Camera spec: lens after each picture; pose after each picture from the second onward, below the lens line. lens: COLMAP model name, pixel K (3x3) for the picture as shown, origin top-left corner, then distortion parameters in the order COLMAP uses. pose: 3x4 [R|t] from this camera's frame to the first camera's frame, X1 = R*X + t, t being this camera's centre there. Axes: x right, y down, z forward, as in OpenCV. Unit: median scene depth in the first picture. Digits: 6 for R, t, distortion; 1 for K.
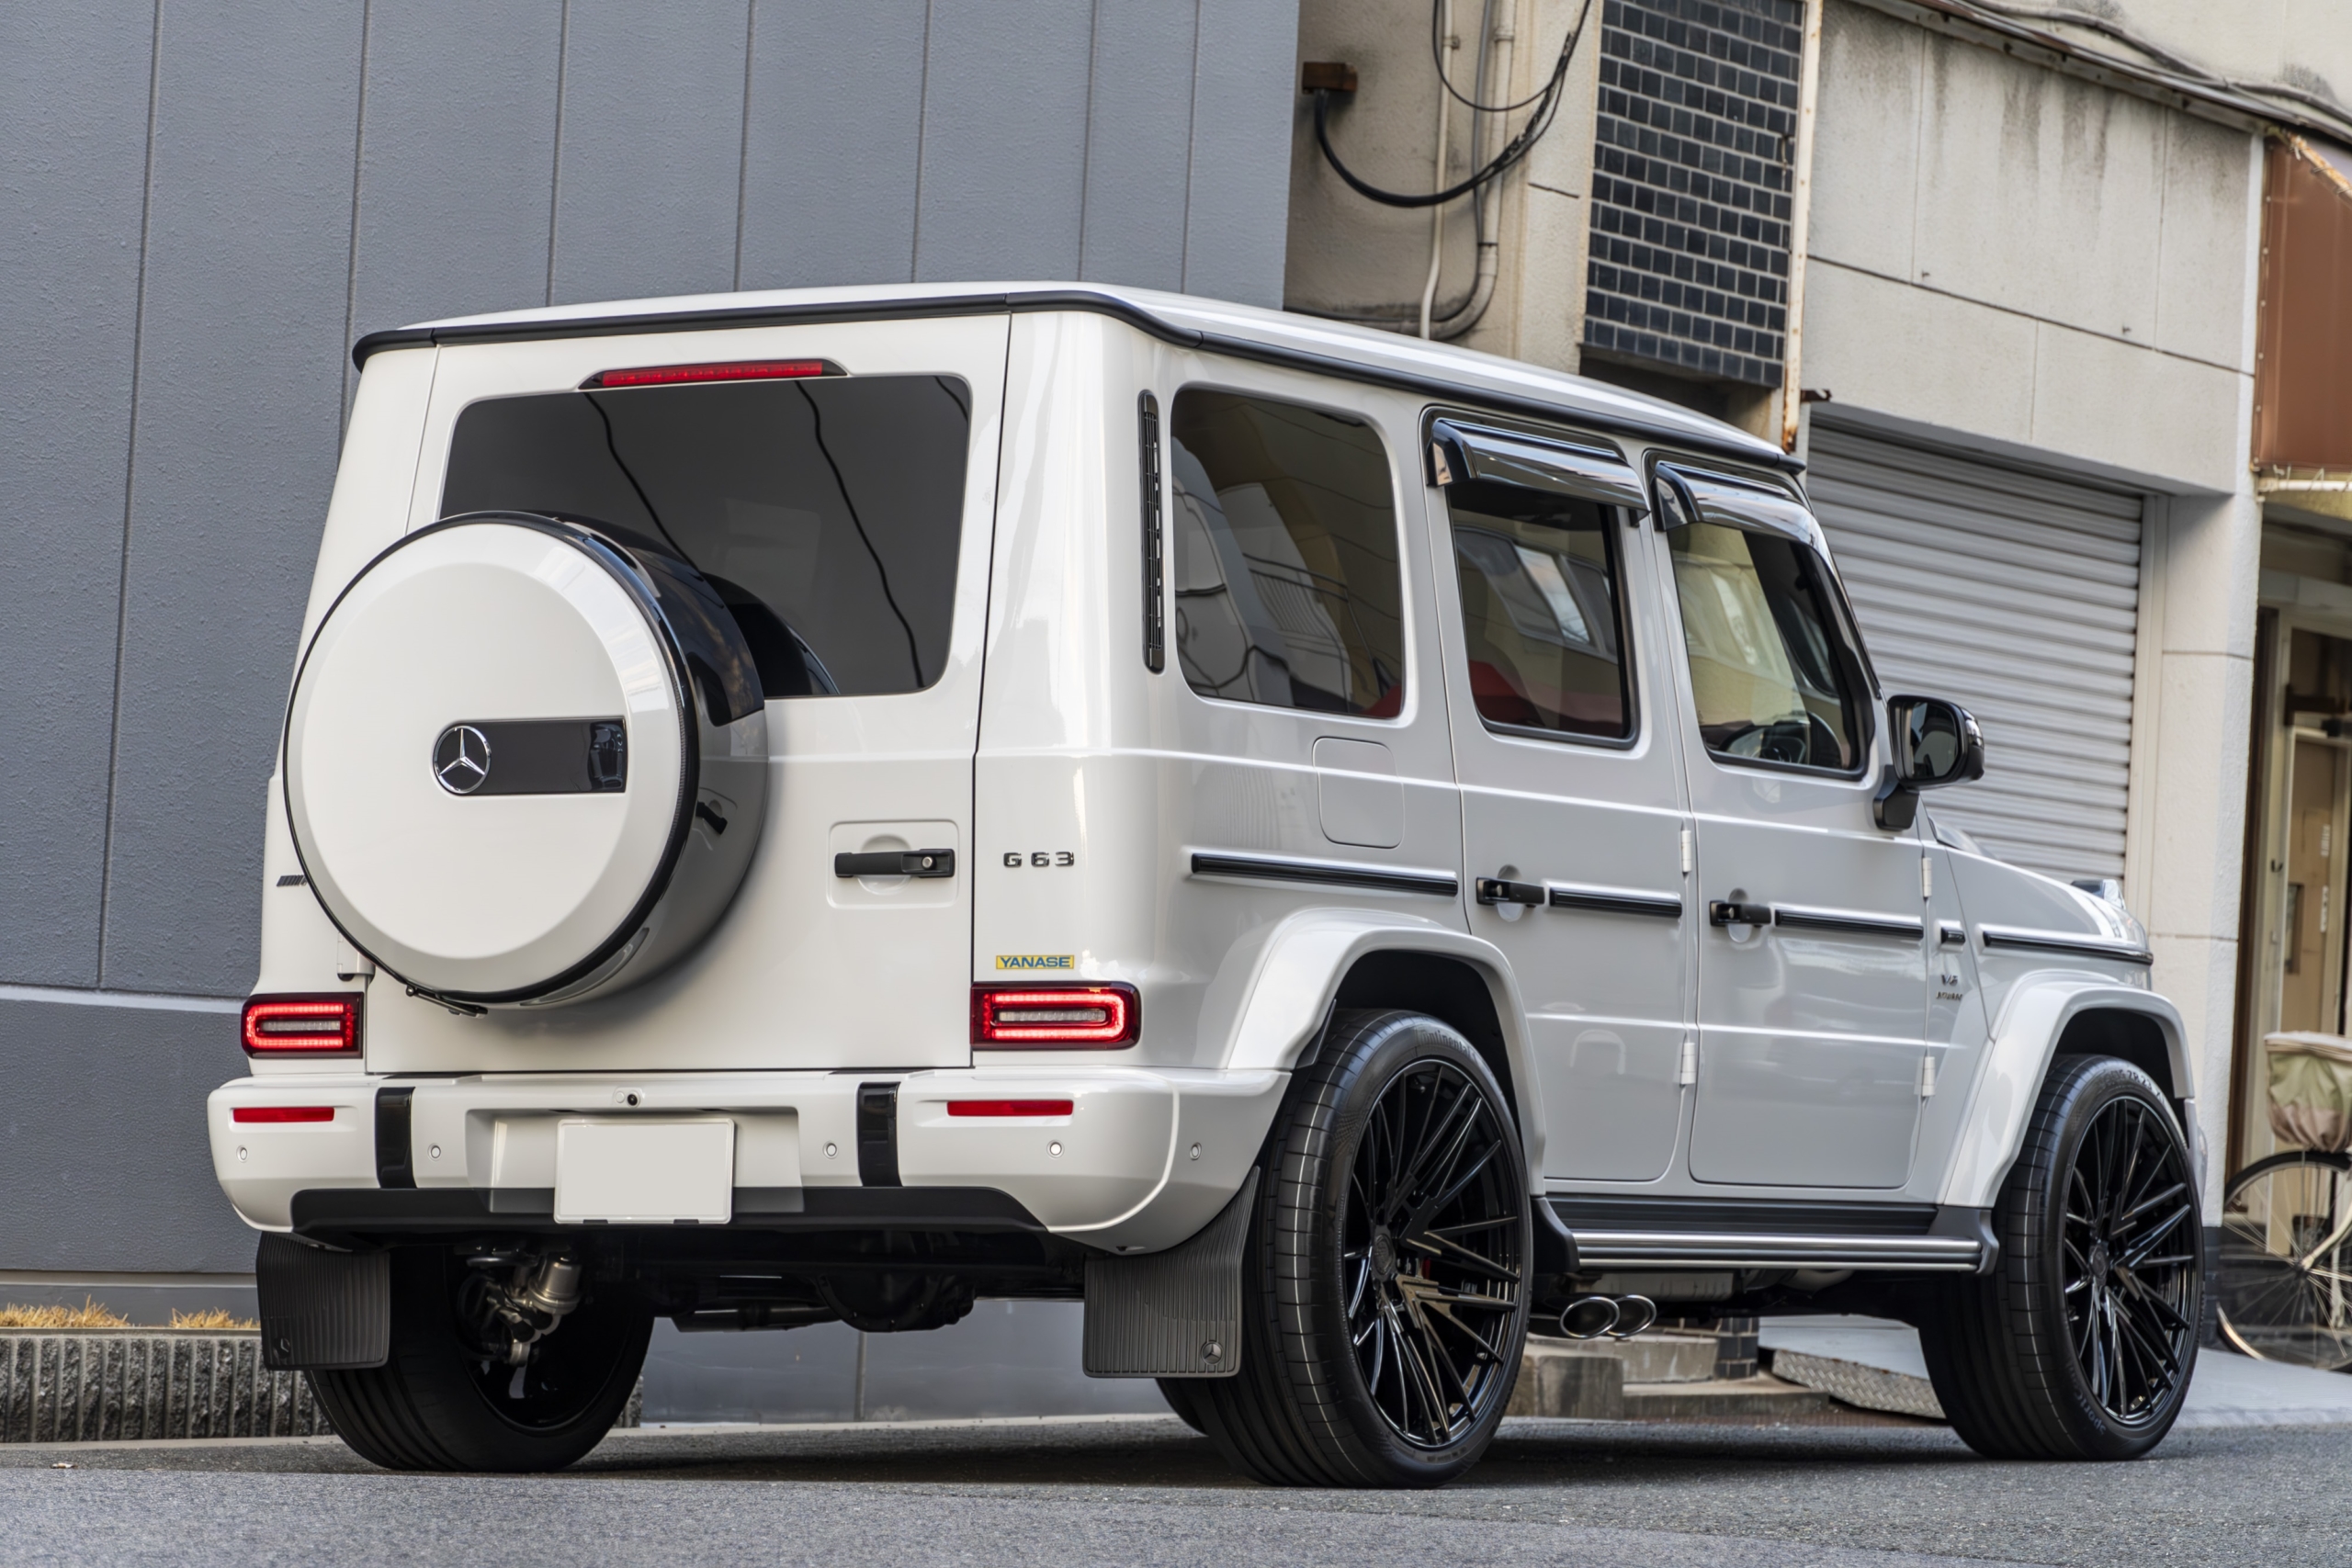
lens RADIAL K [[8325.6, 0, 1176.0], [0, 8325.6, 784.0], [0, 0, 1]] dist [0.013835, -0.673448]
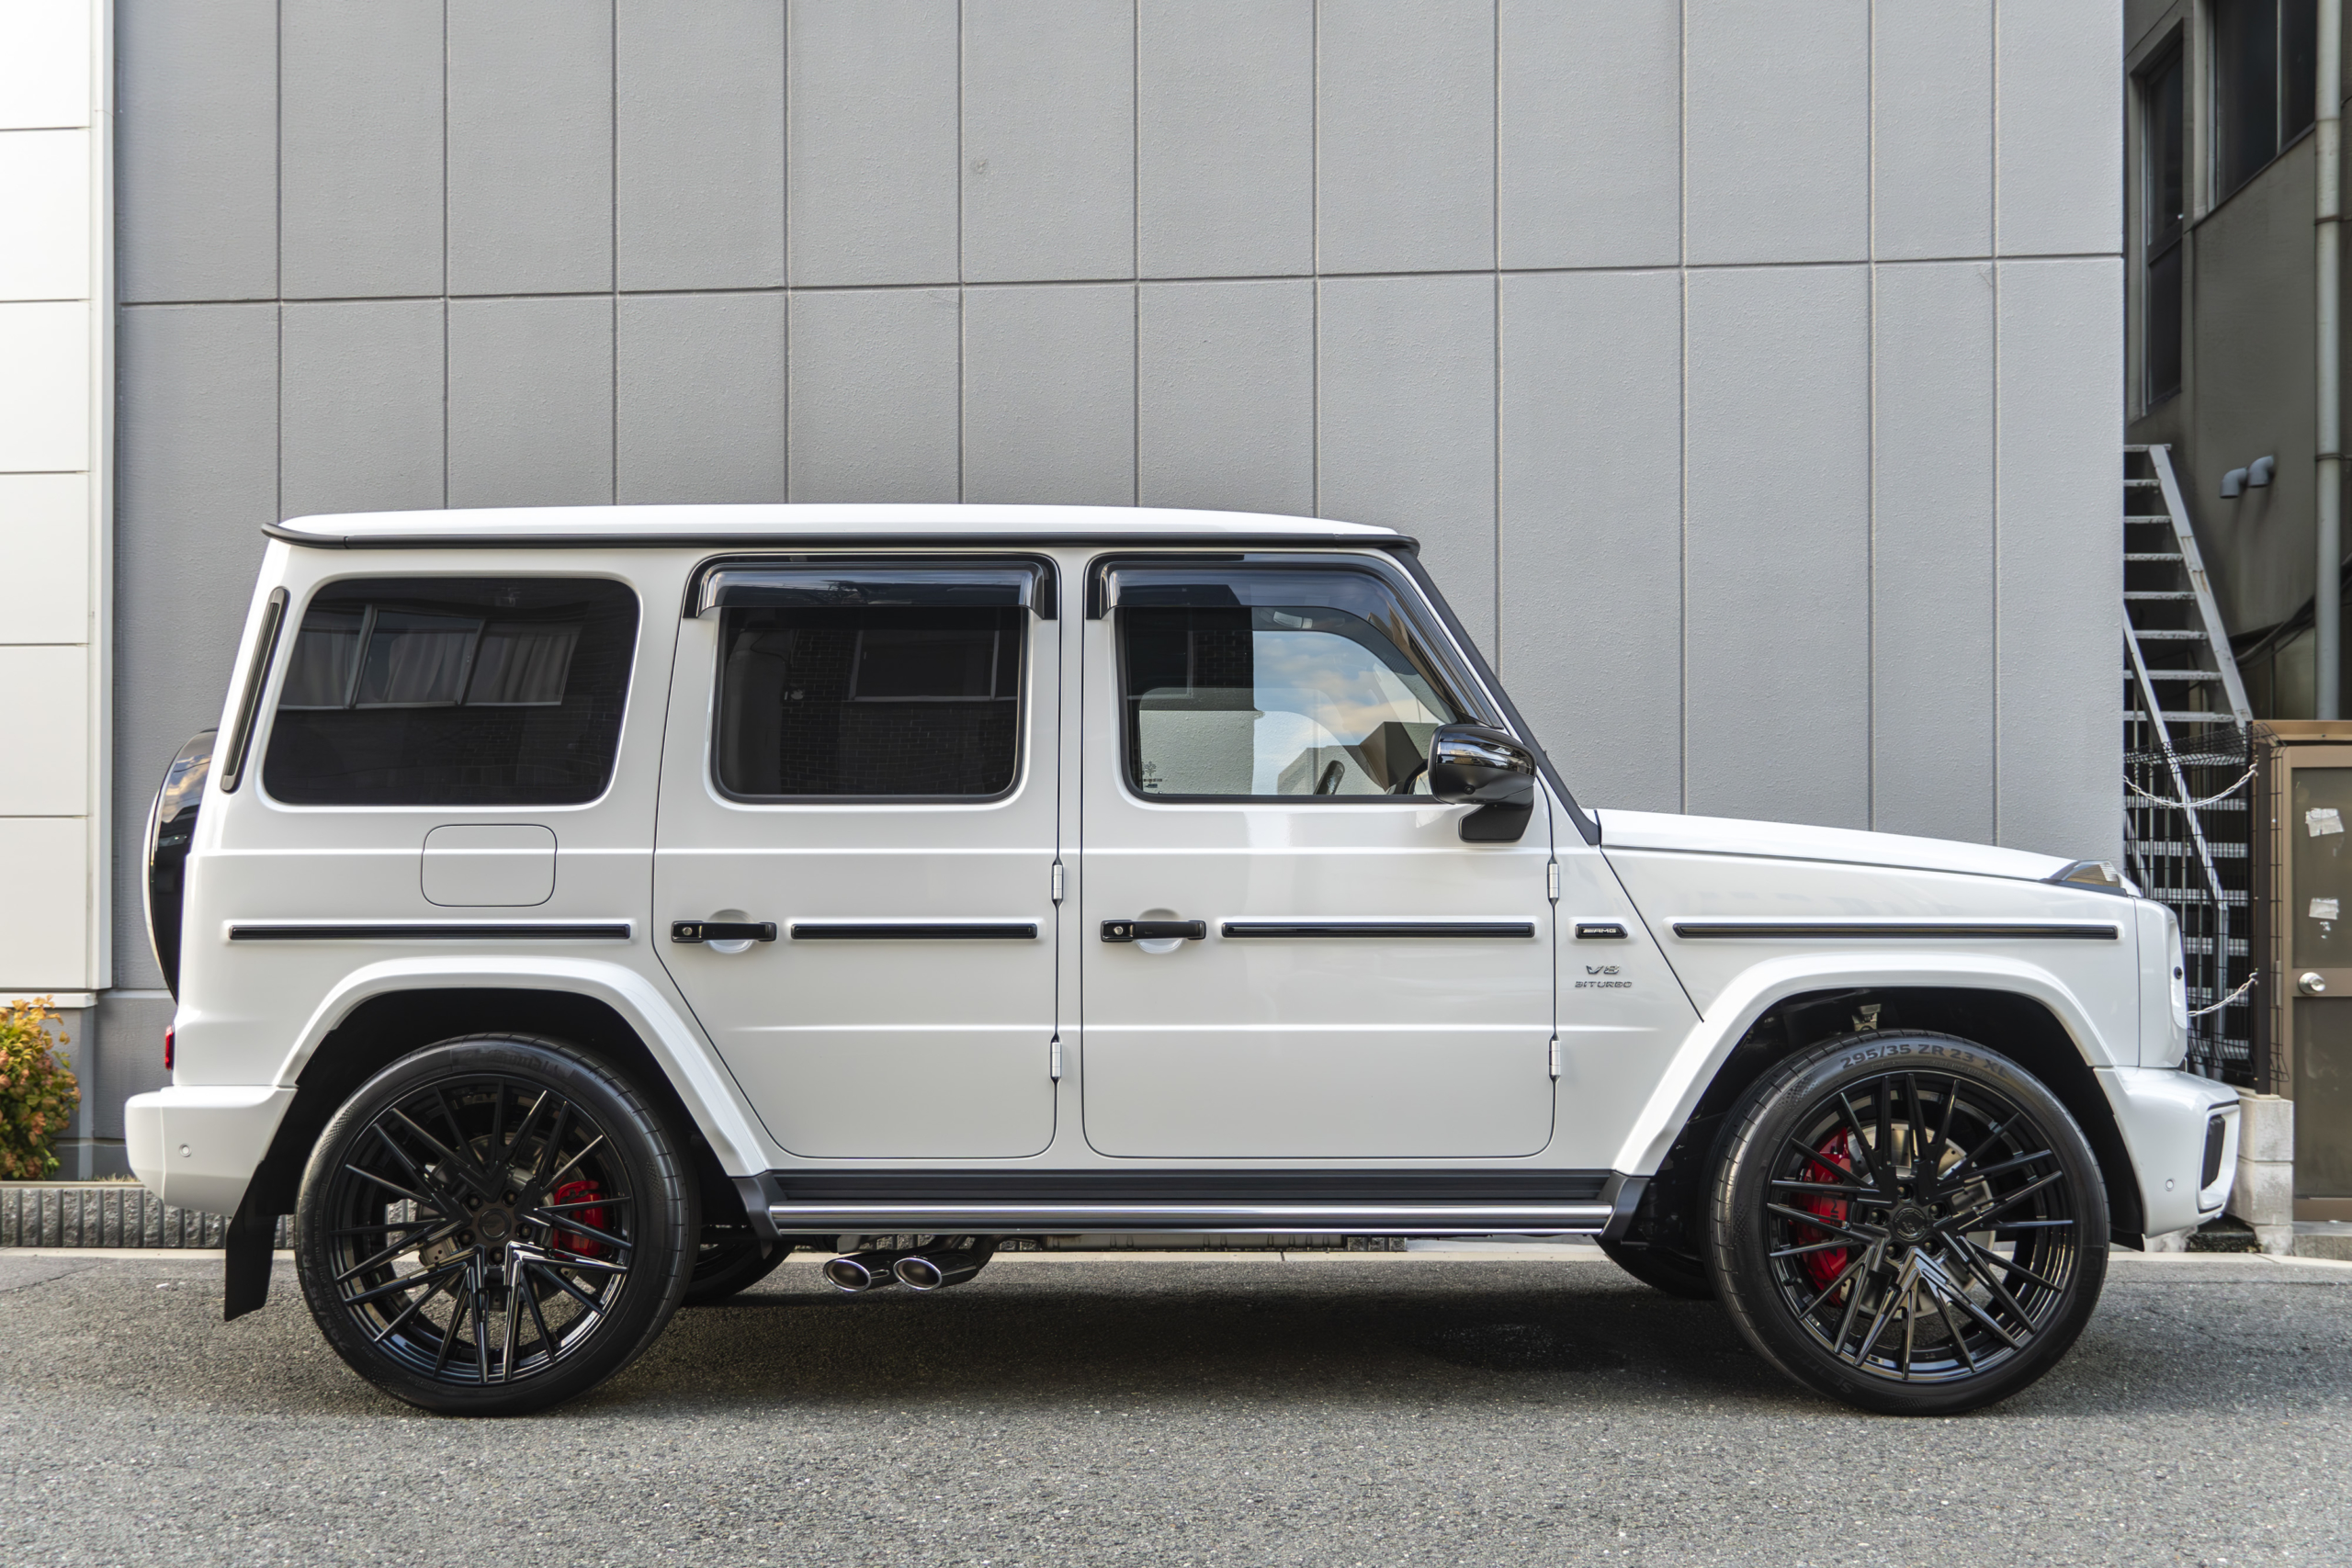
lens RADIAL K [[2382.5, 0, 1176.9], [0, 2382.5, 875.1], [0, 0, 1]] dist [0.012700, 0.007836]
pose [[0.483368, -0.062366, -0.873193, 0.381233], [0.056341, 0.997607, -0.040064, 0.022446], [0.873603, -0.029831, 0.485725, 0.876198]]
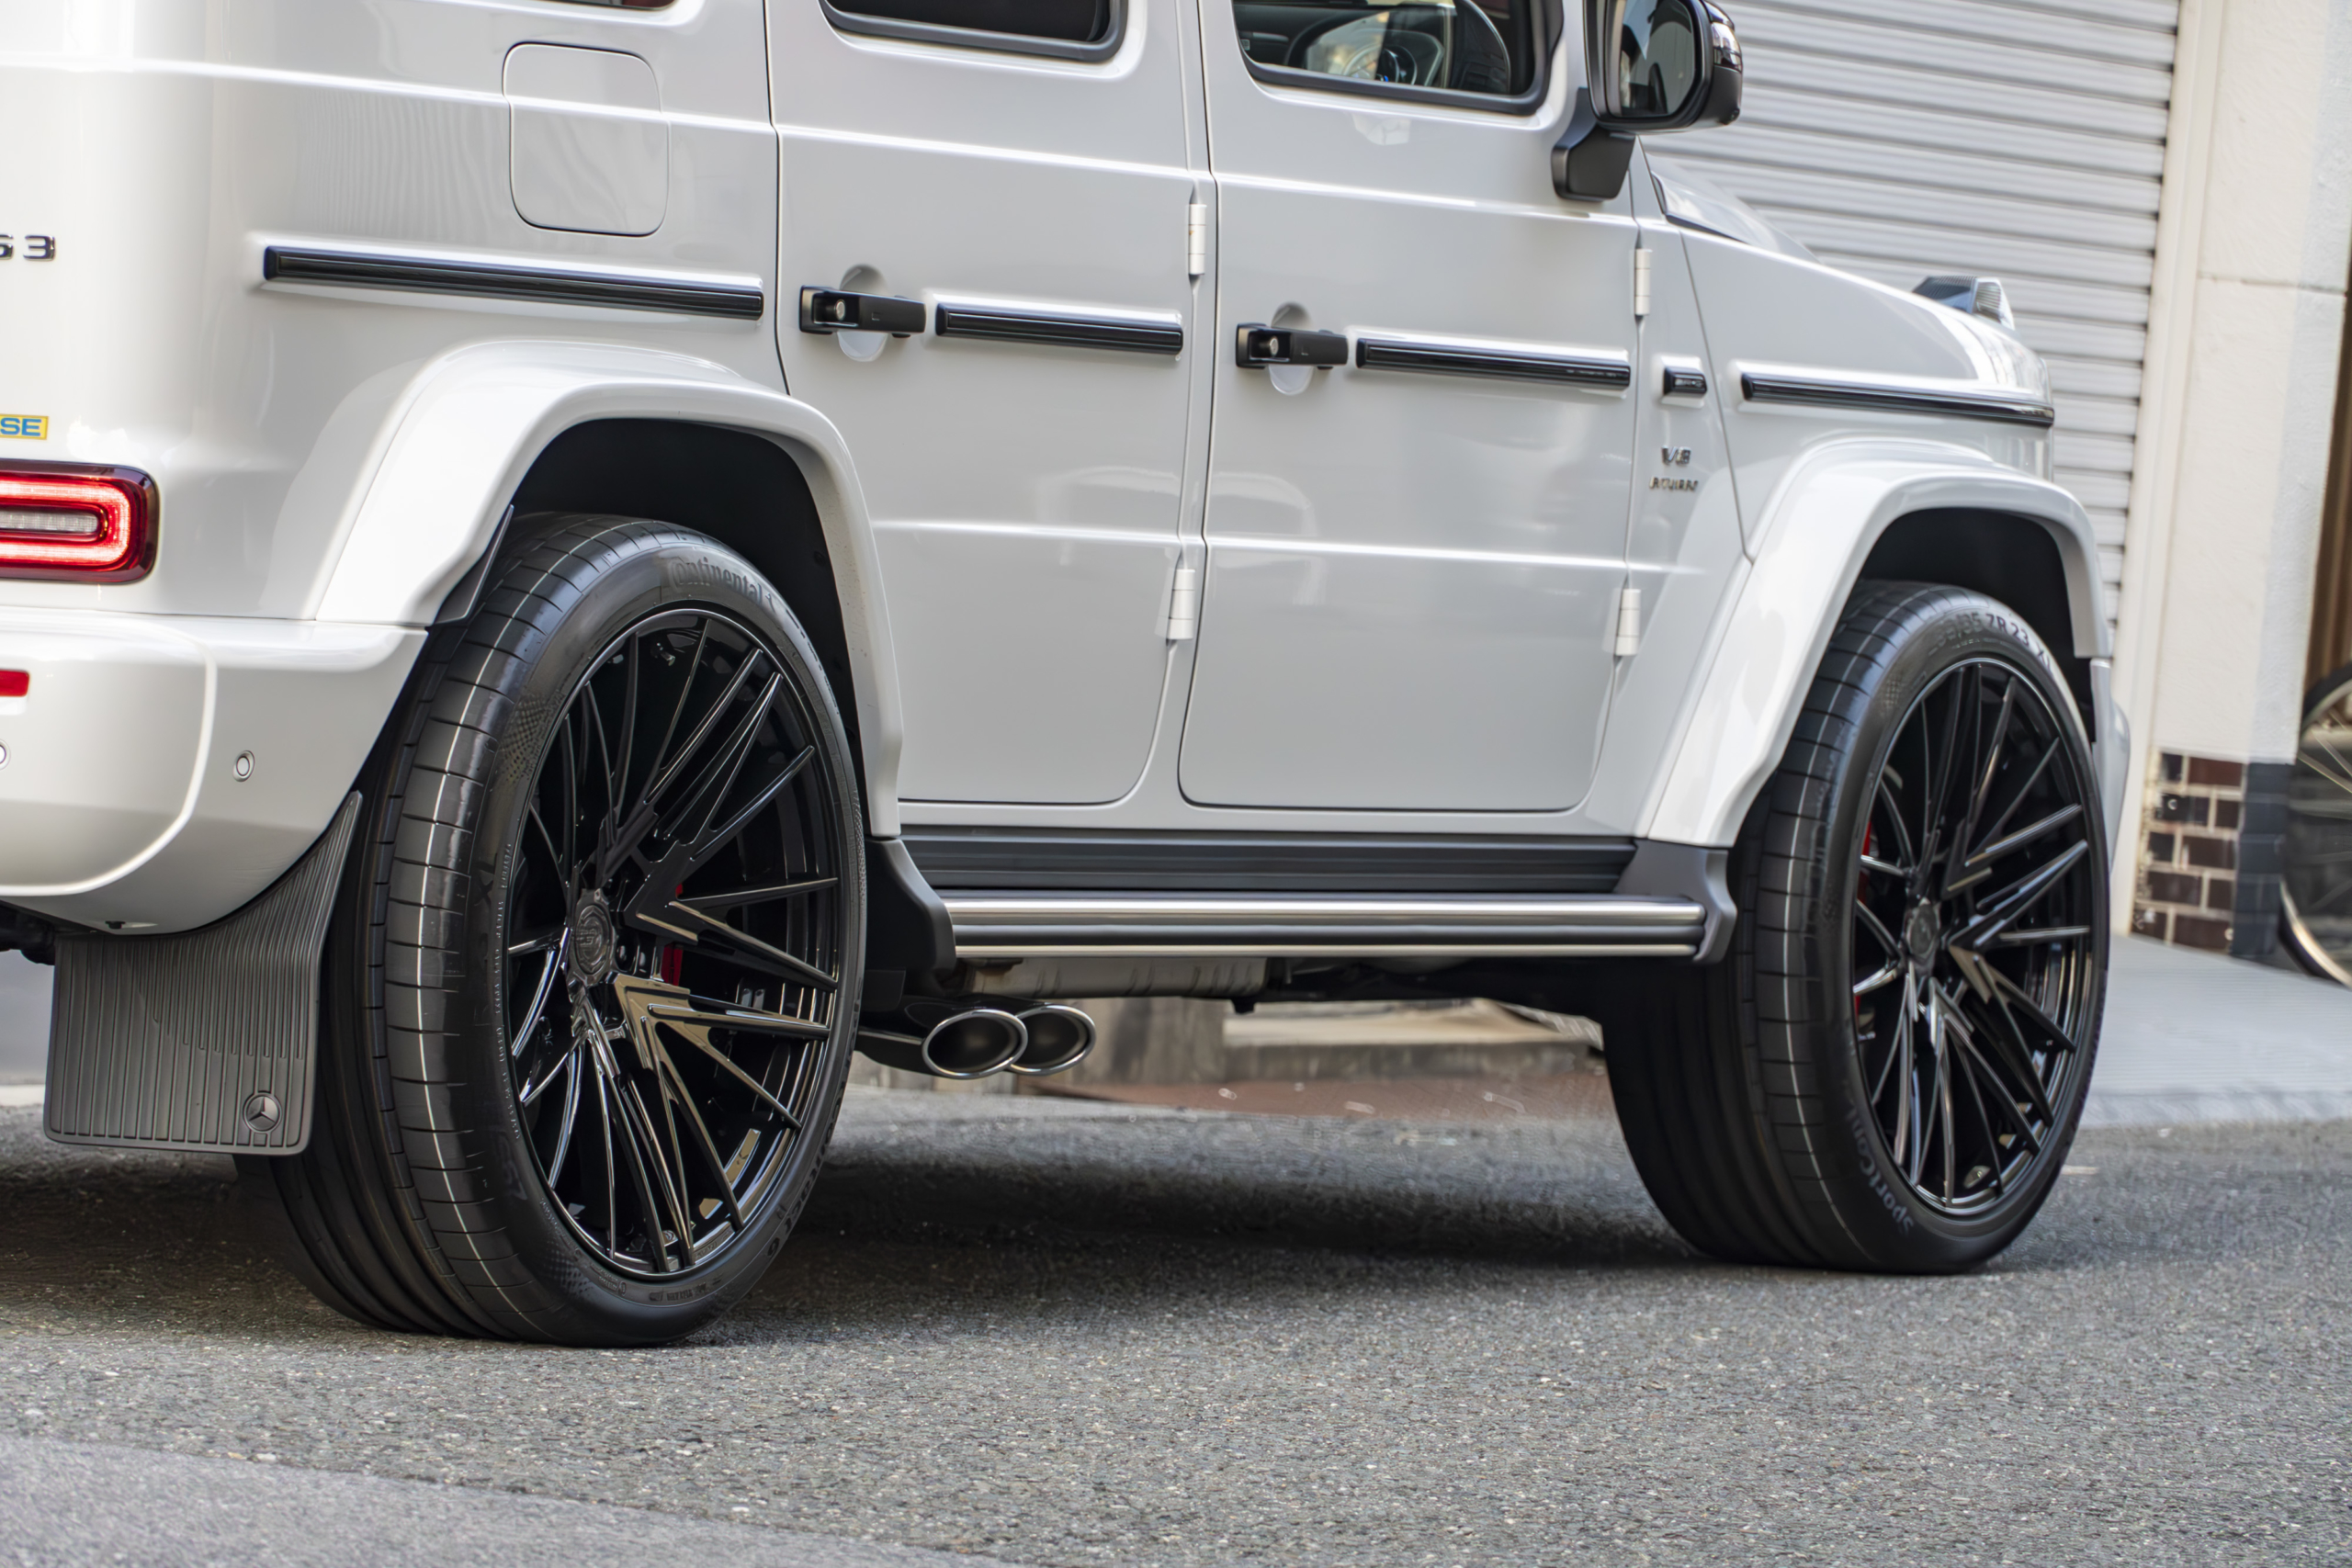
lens RADIAL K [[13174.3, 0, 1176.0], [0, 13174.3, 784.0], [0, 0, 1]] dist [-0.308475, 11.541983]
pose [[0.998824, 0.044591, 0.019015, 0.045461], [-0.045914, 0.996051, 0.075991, -0.024590], [-0.015551, -0.076775, 0.996927, 0.083871]]
